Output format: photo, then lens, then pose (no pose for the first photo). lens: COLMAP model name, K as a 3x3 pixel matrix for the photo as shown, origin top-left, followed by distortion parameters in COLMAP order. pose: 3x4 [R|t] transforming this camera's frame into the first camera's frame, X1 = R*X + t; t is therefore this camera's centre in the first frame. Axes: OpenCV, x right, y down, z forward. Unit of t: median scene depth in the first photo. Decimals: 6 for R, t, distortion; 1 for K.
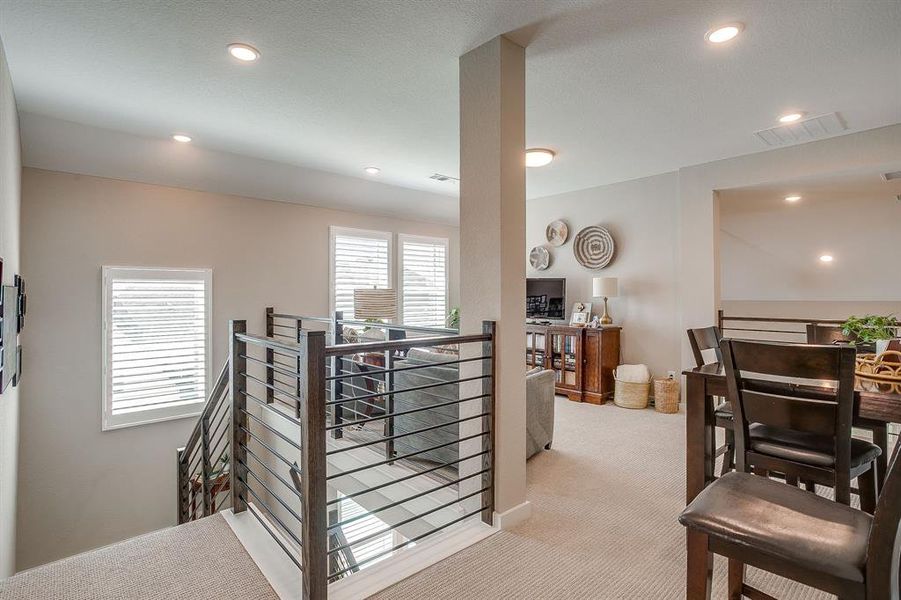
lens RADIAL K [[436.5, 0, 467.4], [0, 436.5, 293.0], [0, 0, 1]] dist [-0.034680, 0.013503]
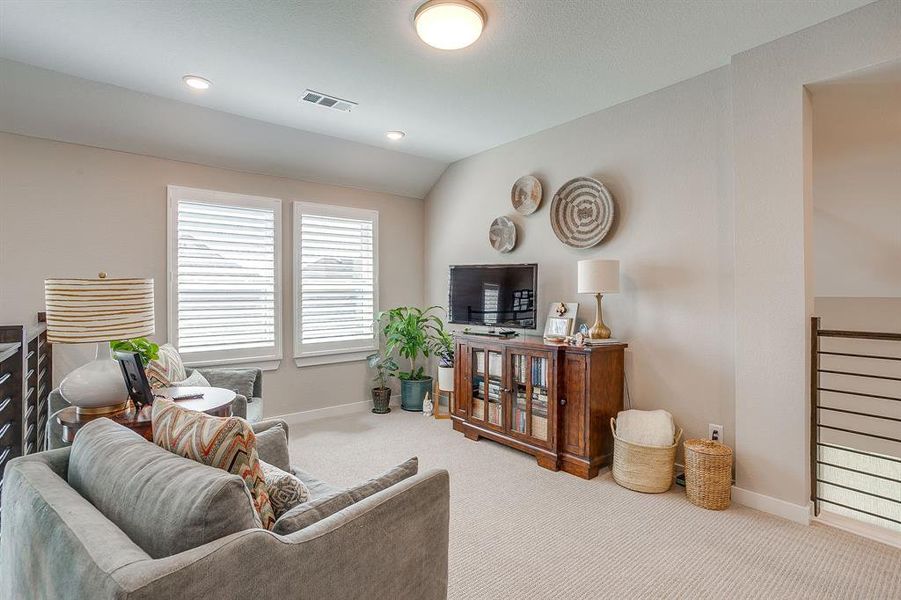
lens RADIAL K [[436.5, 0, 453.4], [0, 436.5, 293.0], [0, 0, 1]] dist [-0.034680, 0.013503]
pose [[0.997985, -0.004423, -0.063290, 0.149112], [0.005001, 0.999947, 0.008976, 0.002606], [0.063247, -0.009275, 0.997955, 0.375387]]
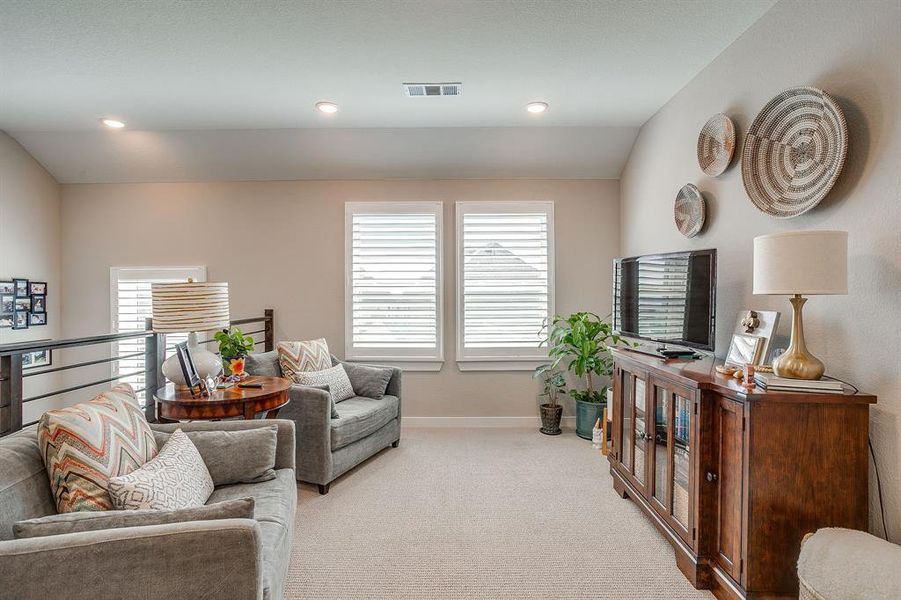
lens RADIAL K [[436.5, 0, 450.6], [0, 436.5, 298.3], [0, 0, 1]] dist [-0.034680, 0.013503]
pose [[0.725781, 0.000227, -0.687926, 0.332623], [0.008344, 0.999923, 0.009134, 0.006580], [0.687875, -0.012370, 0.725724, 0.562543]]
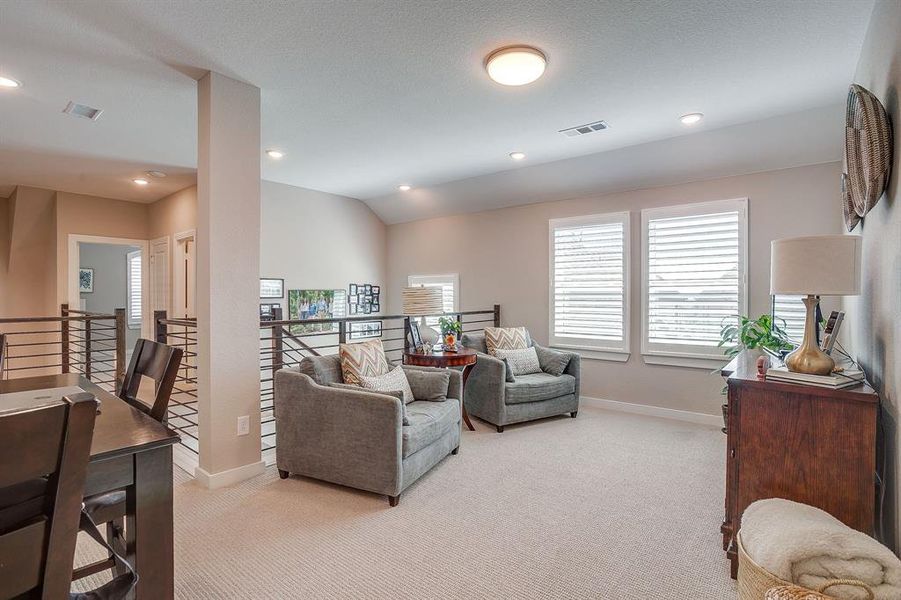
lens RADIAL K [[441.0, 0, 453.1], [0, 441.0, 302.5], [0, 0, 1]] dist [-0.043415, 0.001165]
pose [[0.145207, 0.015161, -0.989285, 0.590579], [0.007254, 0.999839, 0.016387, 0.006947], [0.989375, -0.009556, 0.145074, 0.639812]]
